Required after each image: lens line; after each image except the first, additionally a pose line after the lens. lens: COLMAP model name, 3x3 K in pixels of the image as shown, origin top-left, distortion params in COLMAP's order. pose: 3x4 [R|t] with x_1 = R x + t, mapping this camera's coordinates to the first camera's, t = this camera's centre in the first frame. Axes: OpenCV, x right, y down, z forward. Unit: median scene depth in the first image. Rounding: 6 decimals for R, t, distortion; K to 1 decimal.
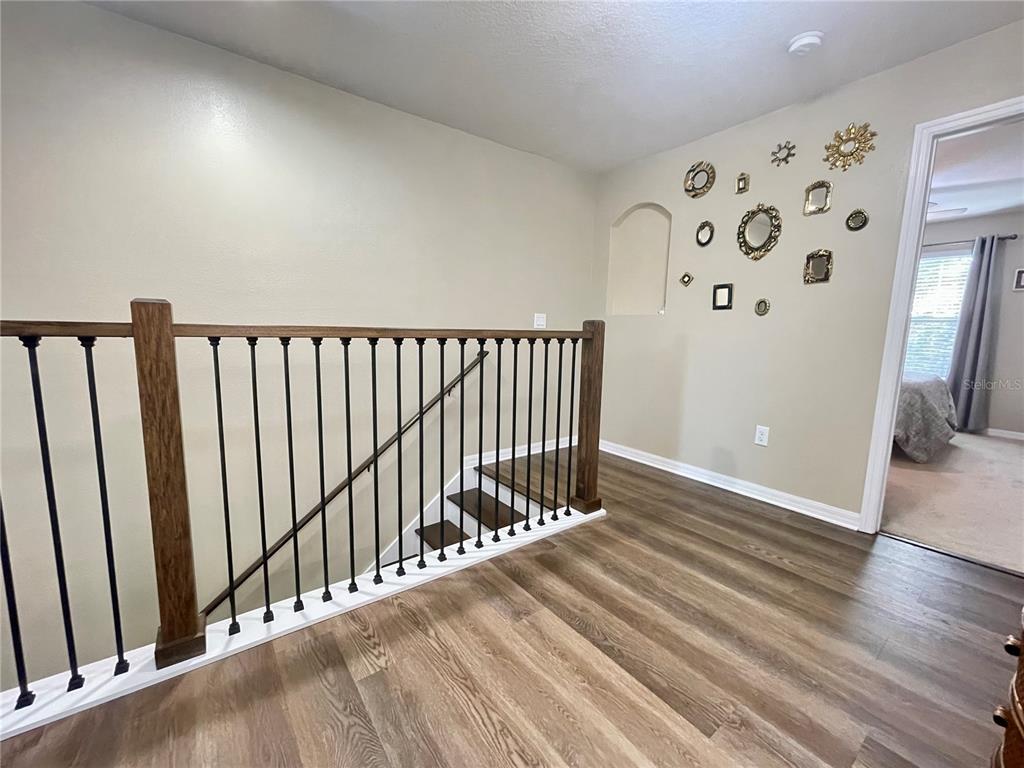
lens RADIAL K [[415.4, 0, 514.0], [0, 415.4, 394.3], [0, 0, 1]] dist [-0.005019, 0.001766]
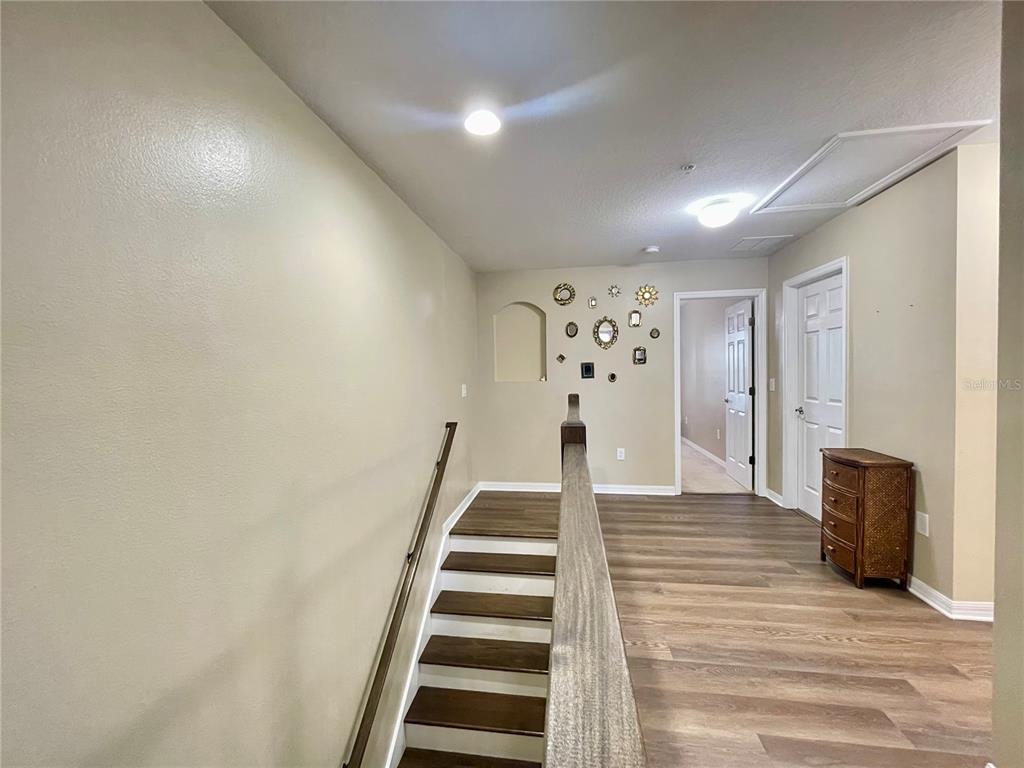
lens RADIAL K [[415.4, 0, 512.9], [0, 415.4, 393.0], [0, 0, 1]] dist [-0.005019, 0.001766]
pose [[0.709964, -0.070796, 0.700670, -1.077222], [0.148153, 0.987683, -0.050322, -0.154820], [-0.688478, 0.139533, 0.711708, 0.130417]]
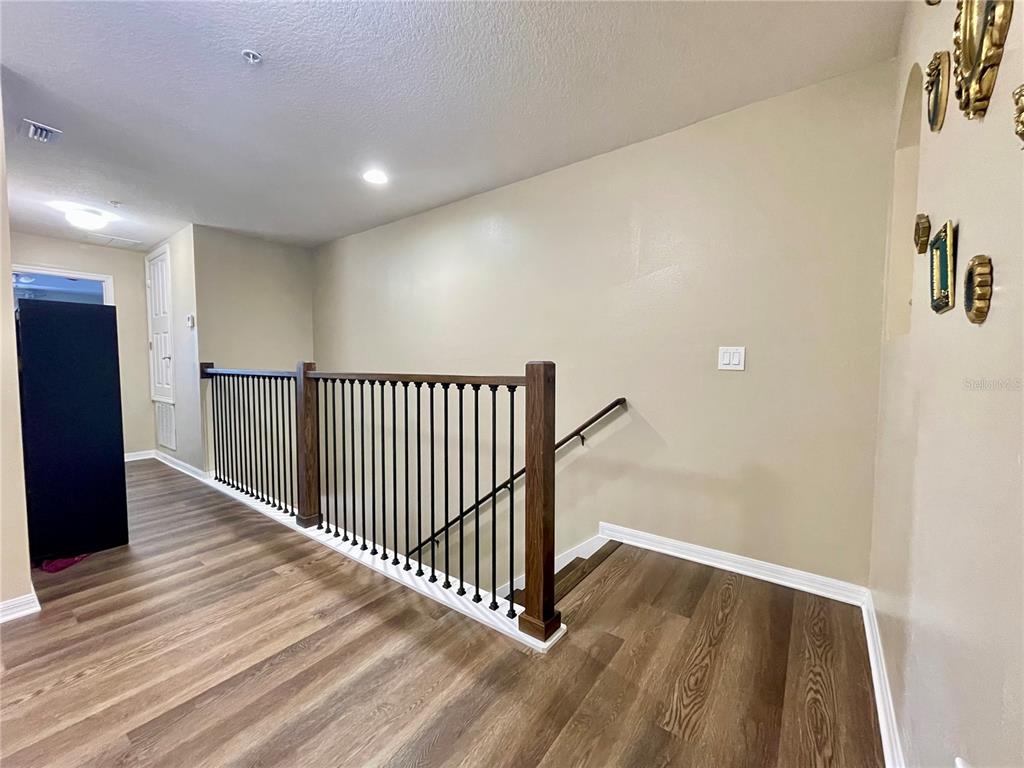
lens RADIAL K [[415.4, 0, 511.0], [0, 415.4, 383.9], [0, 0, 1]] dist [-0.005019, 0.001766]
pose [[0.271950, 0.016159, -0.962176, 0.987252], [-0.149155, 0.988484, -0.025557, -0.126289], [0.950682, 0.150463, 0.271228, 0.844386]]
